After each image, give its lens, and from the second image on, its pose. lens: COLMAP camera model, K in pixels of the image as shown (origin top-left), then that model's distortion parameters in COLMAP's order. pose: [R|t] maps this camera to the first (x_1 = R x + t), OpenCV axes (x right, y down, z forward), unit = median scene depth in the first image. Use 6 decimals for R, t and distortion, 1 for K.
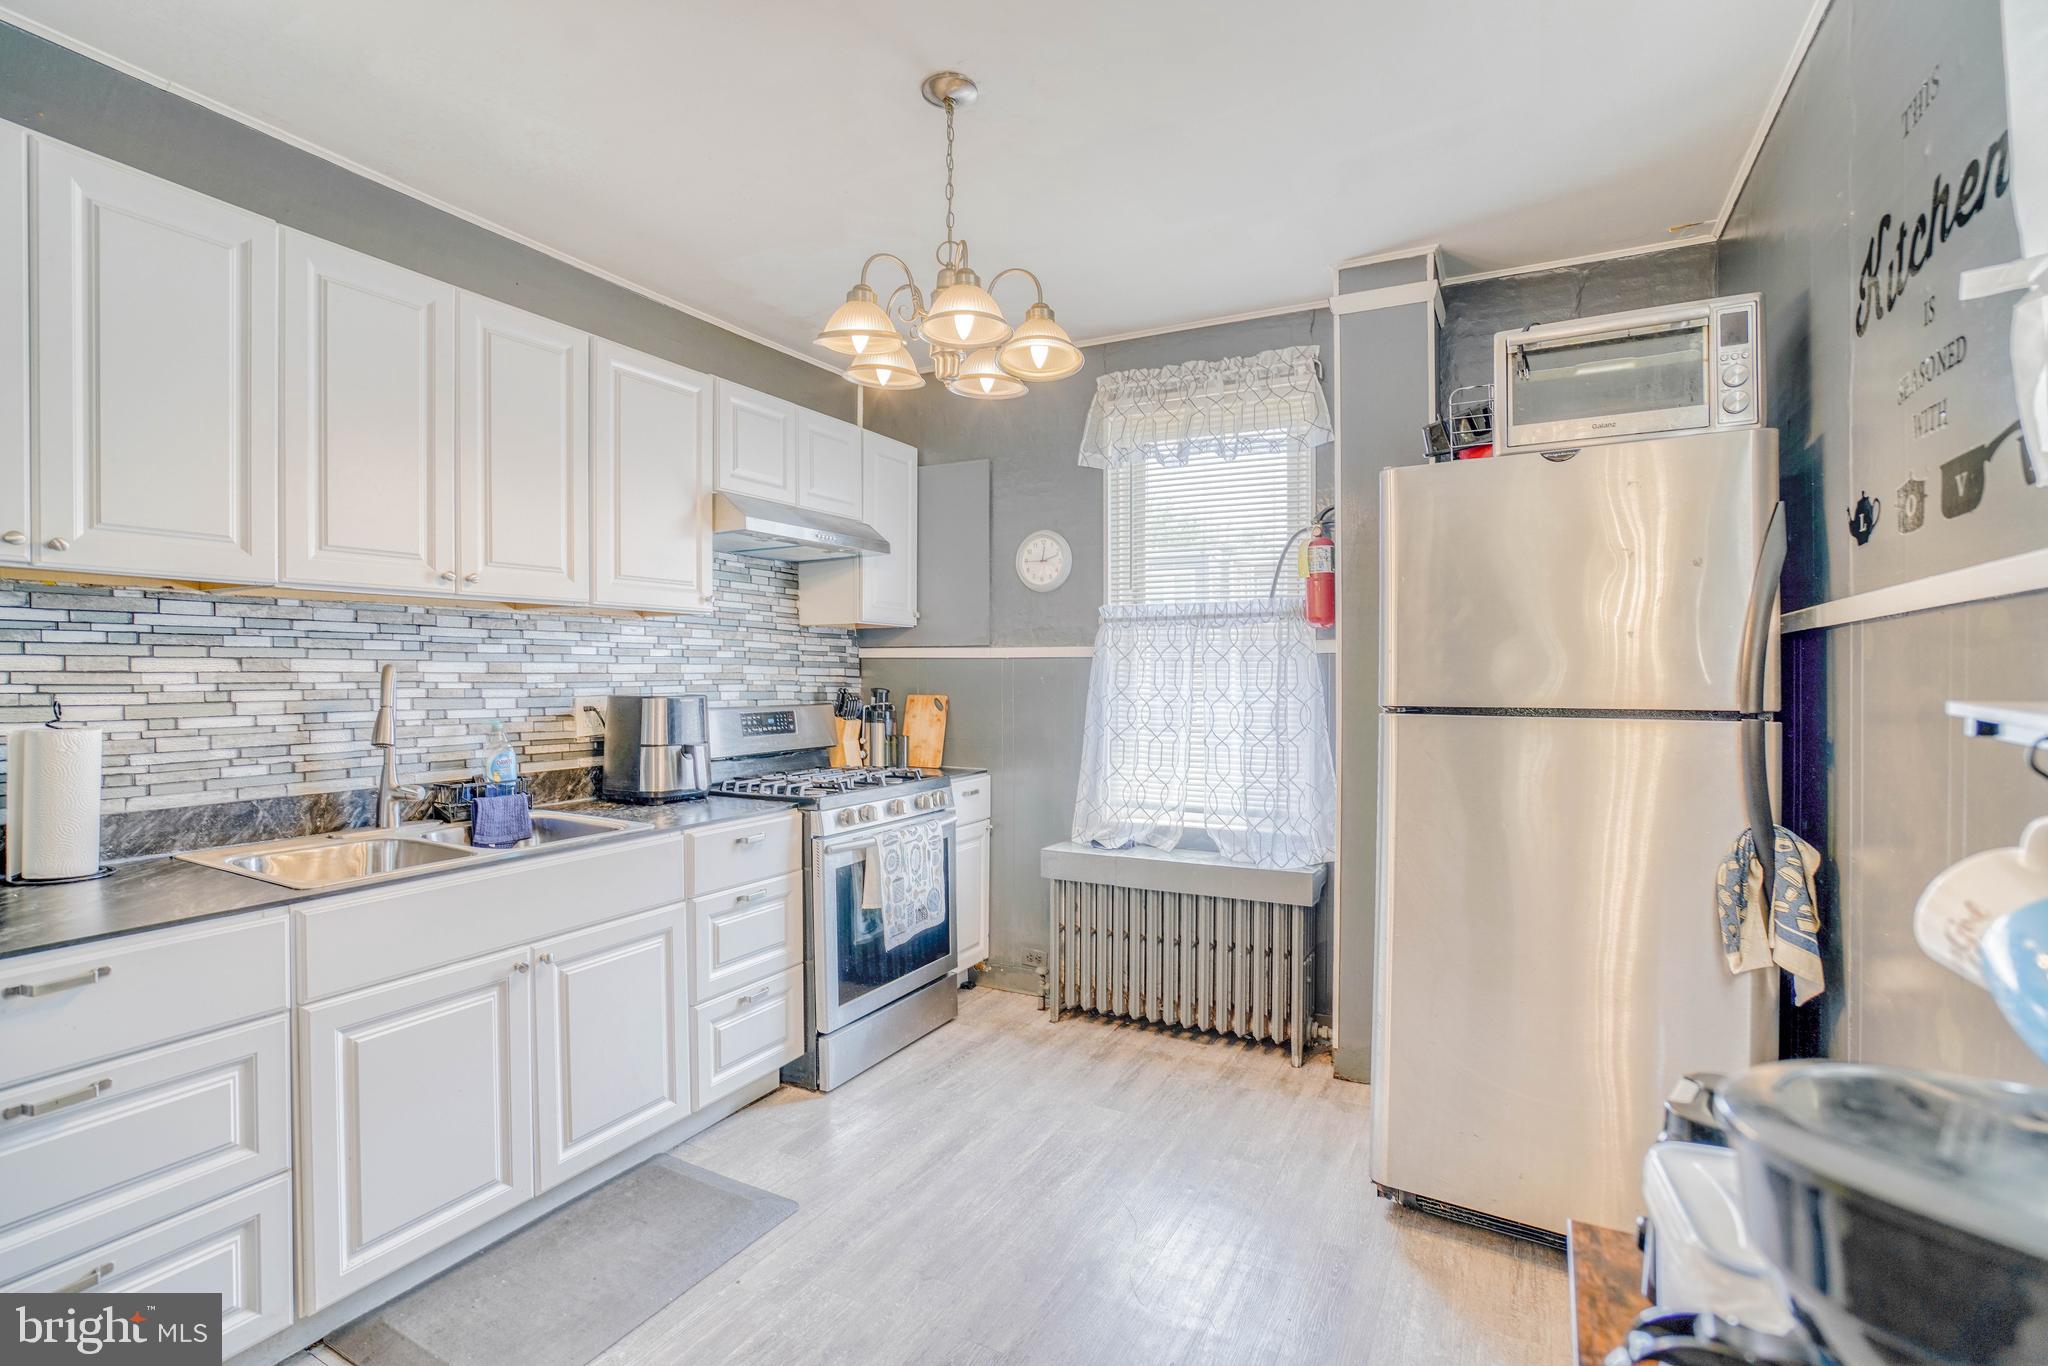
lens RADIAL K [[976.1, 0, 1053.9], [0, 976.1, 688.9], [0, 0, 1]] dist [-0.046934, 0.019221]
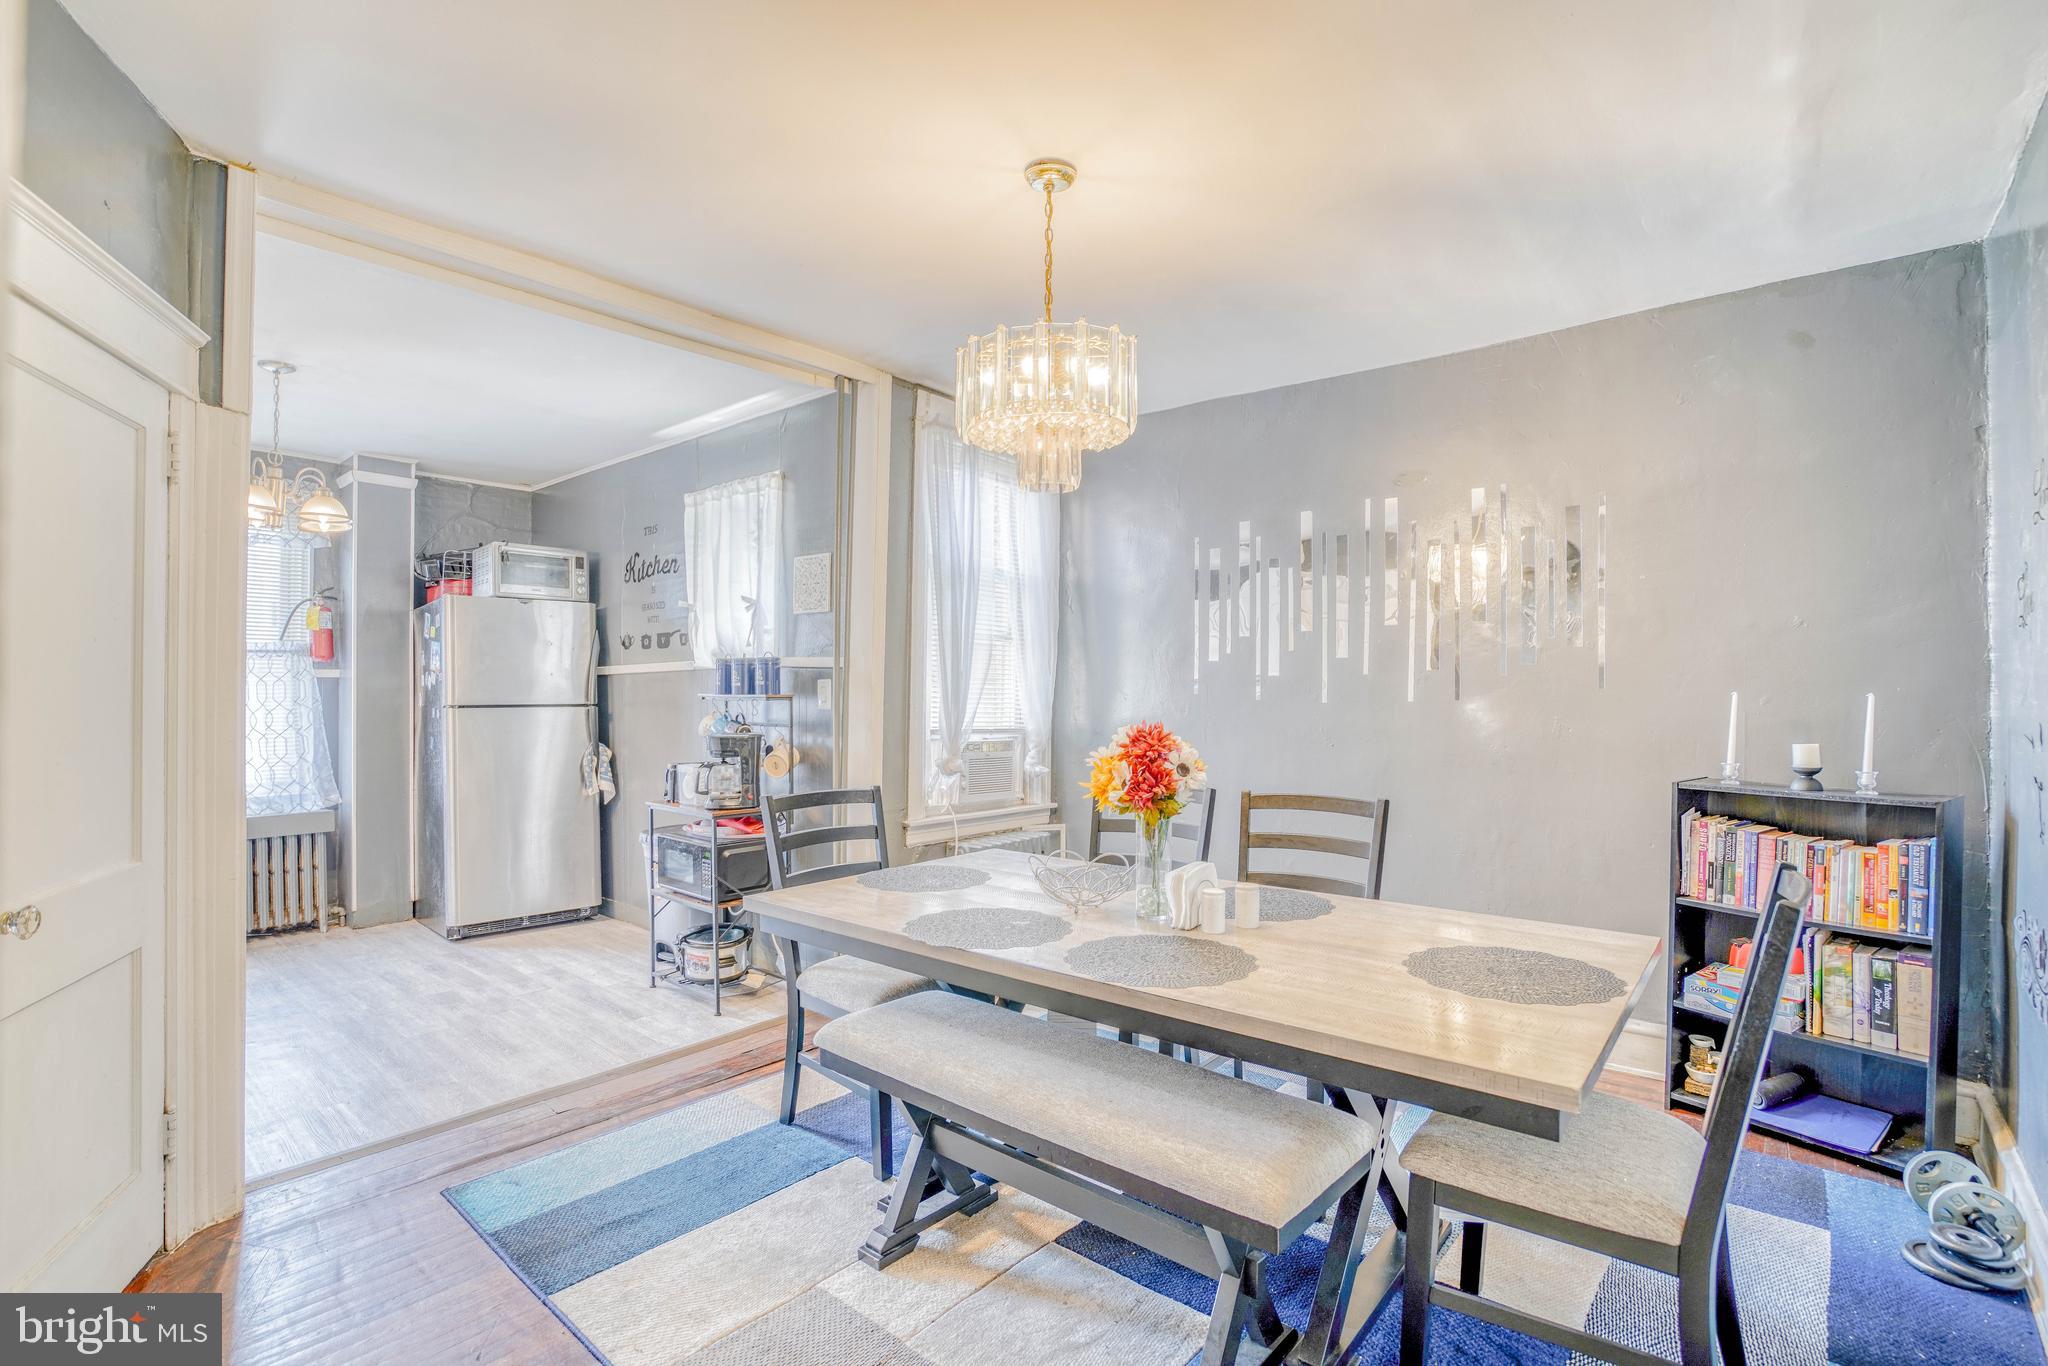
lens RADIAL K [[976.1, 0, 1019.0], [0, 976.1, 692.6], [0, 0, 1]] dist [-0.046934, 0.019221]
pose [[0.253680, 0.003029, 0.967283, -1.015518], [0.015606, 0.999852, -0.007223, 0.018237], [-0.967162, 0.016928, 0.253595, -0.546897]]
